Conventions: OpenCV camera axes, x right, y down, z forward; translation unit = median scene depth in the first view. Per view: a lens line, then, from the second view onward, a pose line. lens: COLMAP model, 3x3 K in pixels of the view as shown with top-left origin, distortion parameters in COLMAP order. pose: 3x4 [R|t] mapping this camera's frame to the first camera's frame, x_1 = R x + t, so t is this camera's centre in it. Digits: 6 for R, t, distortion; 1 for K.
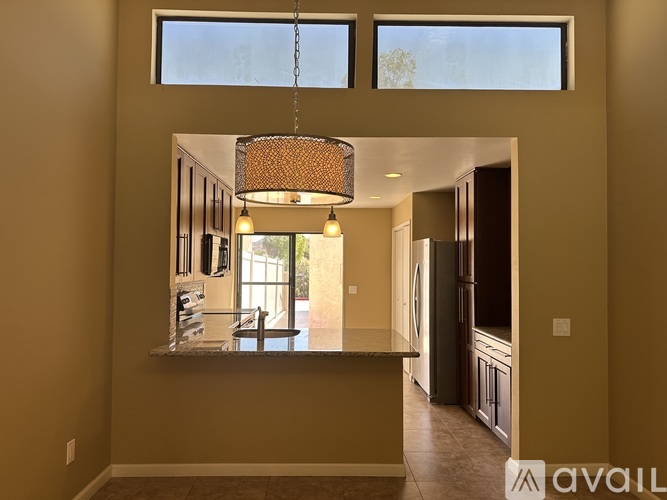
lens RADIAL K [[463.2, 0, 333.5], [0, 463.2, 250.0], [0, 0, 1]] dist [0.128954, -0.188705]
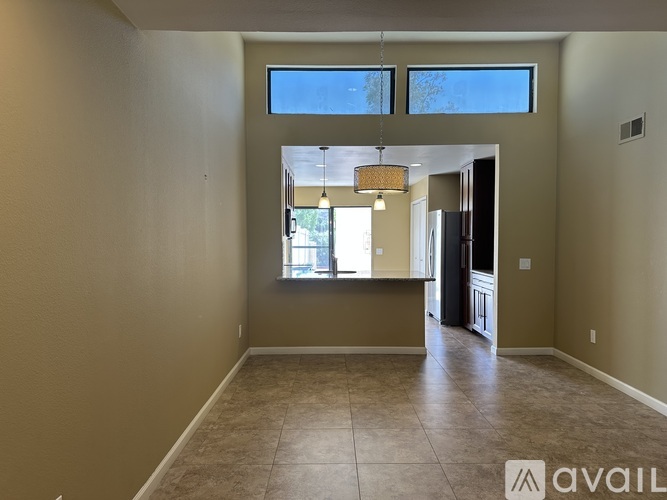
lens RADIAL K [[463.2, 0, 333.5], [0, 463.2, 250.0], [0, 0, 1]] dist [0.128954, -0.188705]
pose [[0.999801, -0.007869, -0.018307, -0.103309], [0.008910, 0.998305, 0.057507, 0.013597], [0.017824, -0.057659, 0.998177, -0.455921]]
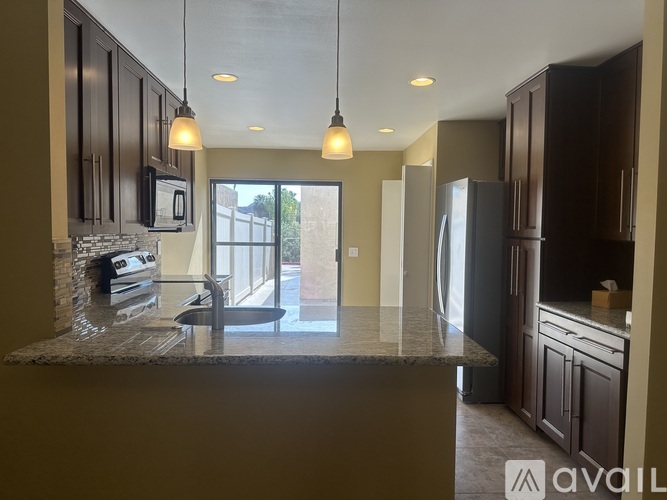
lens RADIAL K [[463.2, 0, 333.5], [0, 463.2, 250.0], [0, 0, 1]] dist [0.128954, -0.188705]
pose [[0.999835, 0.001455, 0.018116, -0.014038], [-0.002820, 0.997138, 0.075552, 0.034849], [-0.017954, -0.075590, 0.996977, 0.311818]]
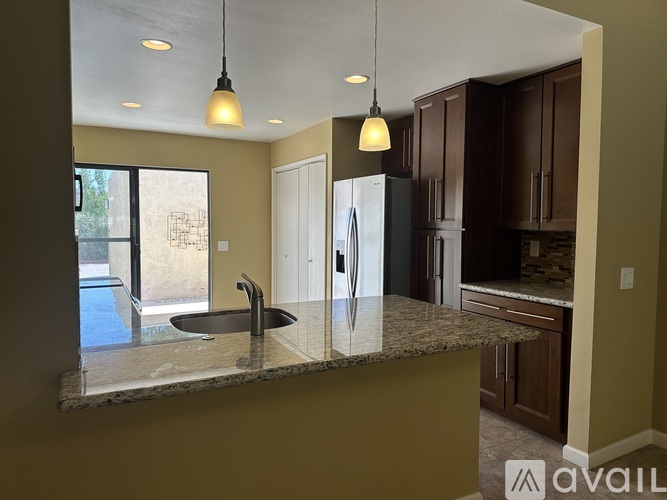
lens RADIAL K [[463.2, 0, 333.5], [0, 463.2, 250.0], [0, 0, 1]] dist [0.128954, -0.188705]
pose [[0.893413, -0.030157, 0.448222, -0.243022], [-0.010534, 0.996064, 0.088013, 0.036960], [-0.449112, -0.083354, 0.889579, 0.380286]]
